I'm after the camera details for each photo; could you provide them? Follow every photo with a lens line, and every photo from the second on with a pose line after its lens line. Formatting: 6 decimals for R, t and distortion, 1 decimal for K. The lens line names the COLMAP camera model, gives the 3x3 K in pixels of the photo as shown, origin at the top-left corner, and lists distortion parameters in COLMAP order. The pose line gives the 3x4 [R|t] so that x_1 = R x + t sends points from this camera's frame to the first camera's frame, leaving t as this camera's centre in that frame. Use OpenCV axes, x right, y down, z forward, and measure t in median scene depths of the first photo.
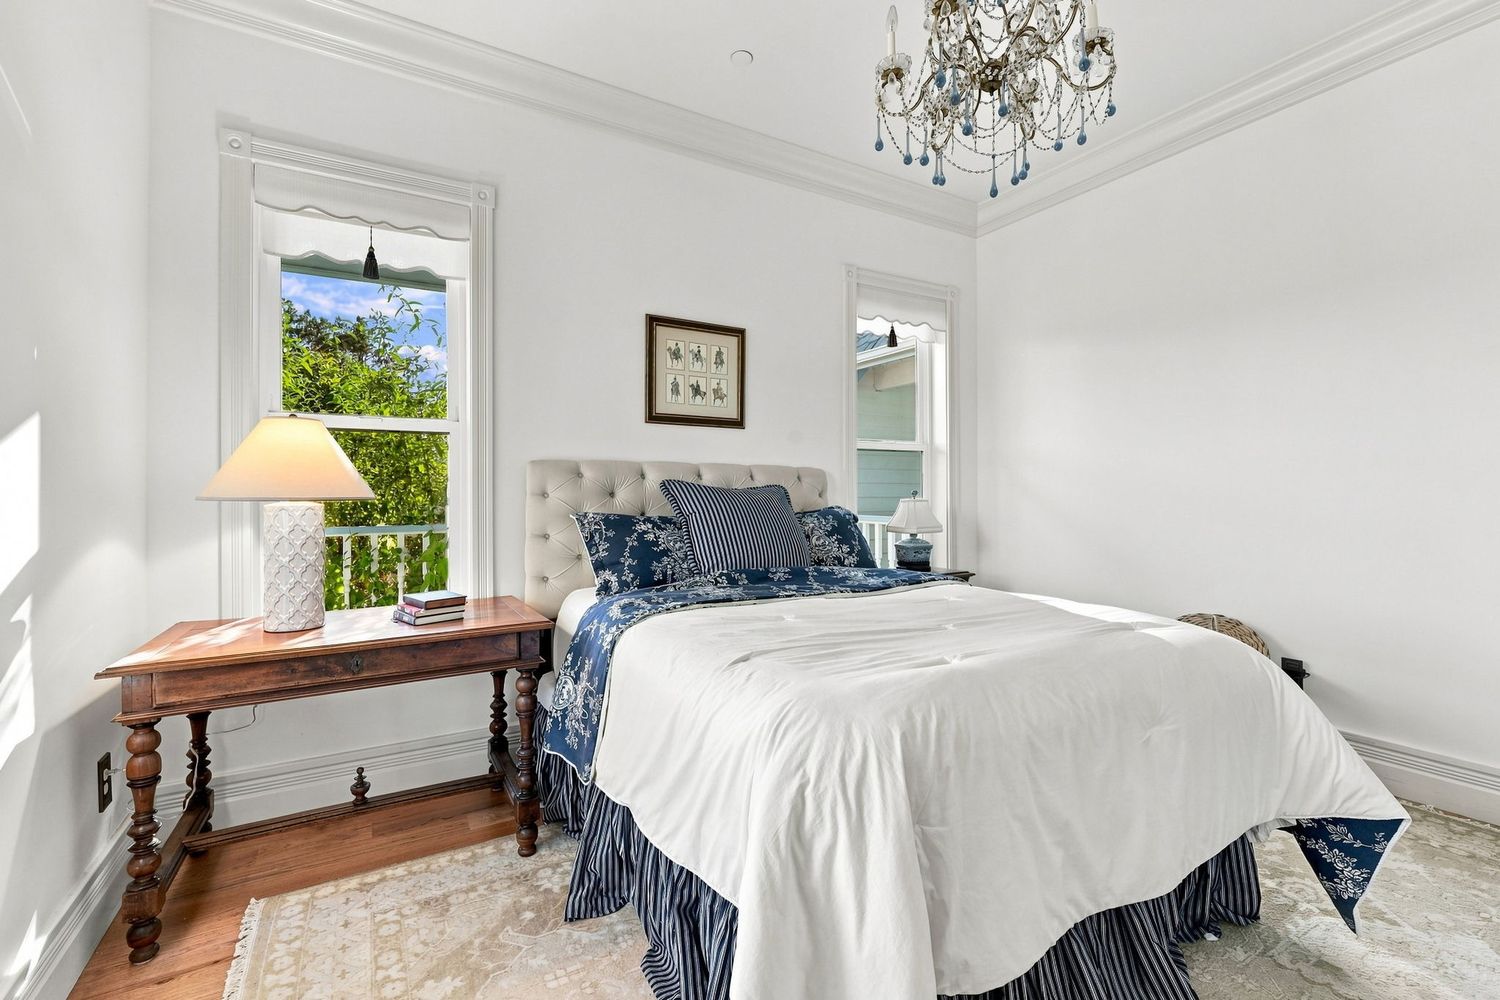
lens RADIAL K [[654.6, 0, 742.1], [0, 654.6, 492.3], [0, 0, 1]] dist [-0.003146, -0.000595]
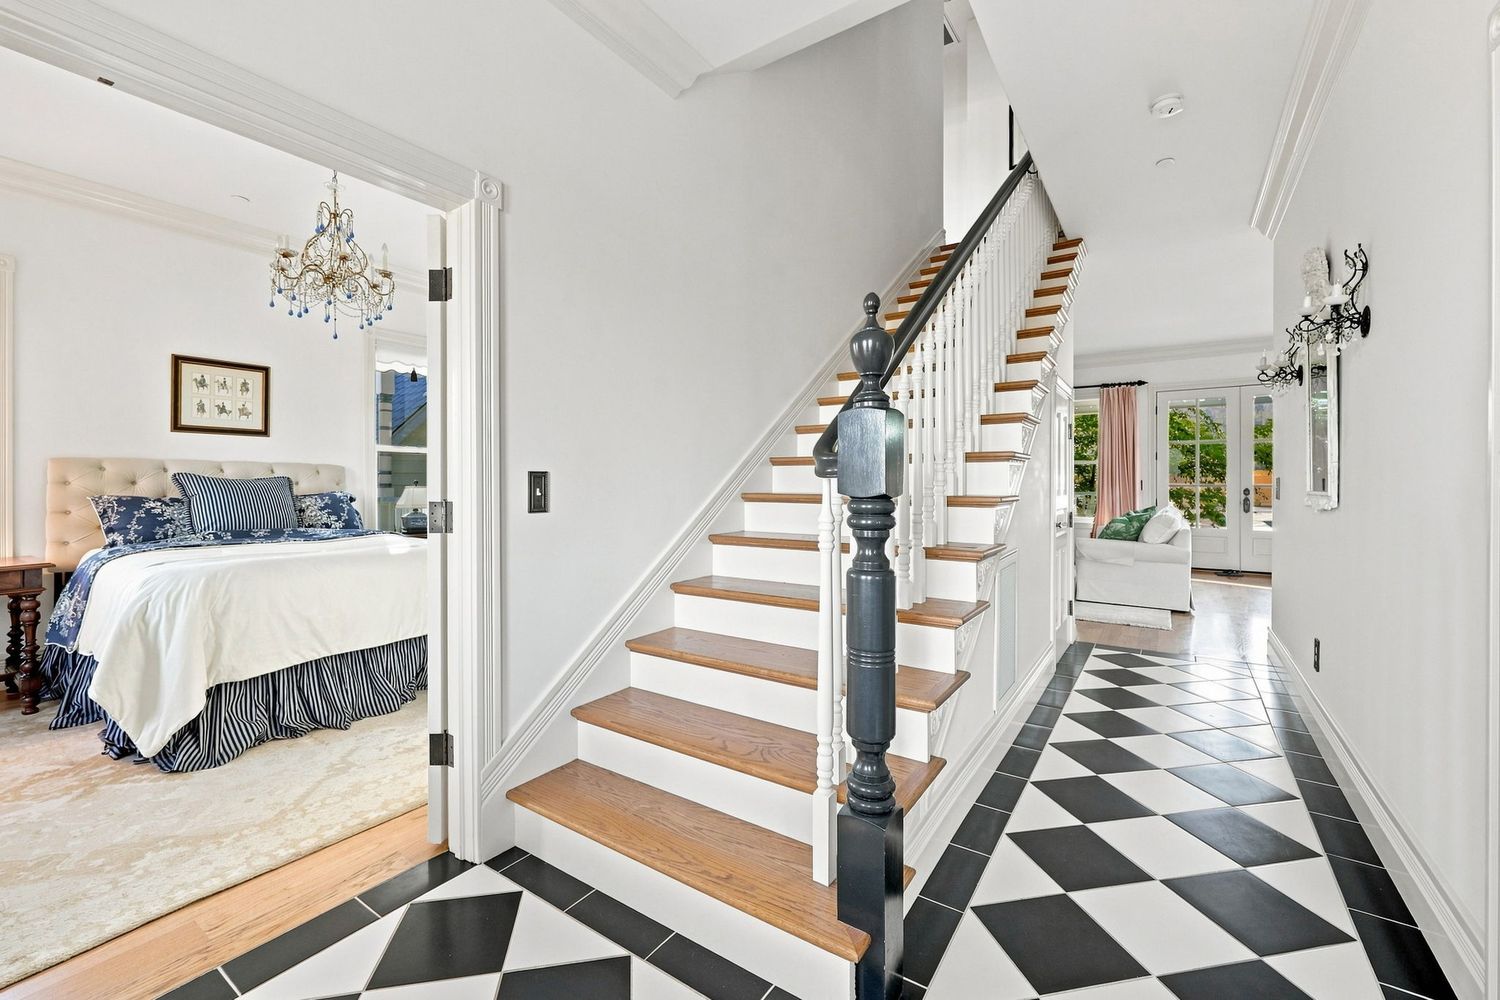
lens RADIAL K [[627.1, 0, 747.5], [0, 627.1, 482.1], [0, 0, 1]] dist [0.000204, -0.000167]
pose [[0.905148, 0.003880, 0.425080, 0.428238], [-0.004338, 0.999991, 0.000108, -0.003732], [-0.425075, -0.001942, 0.905156, -0.794247]]
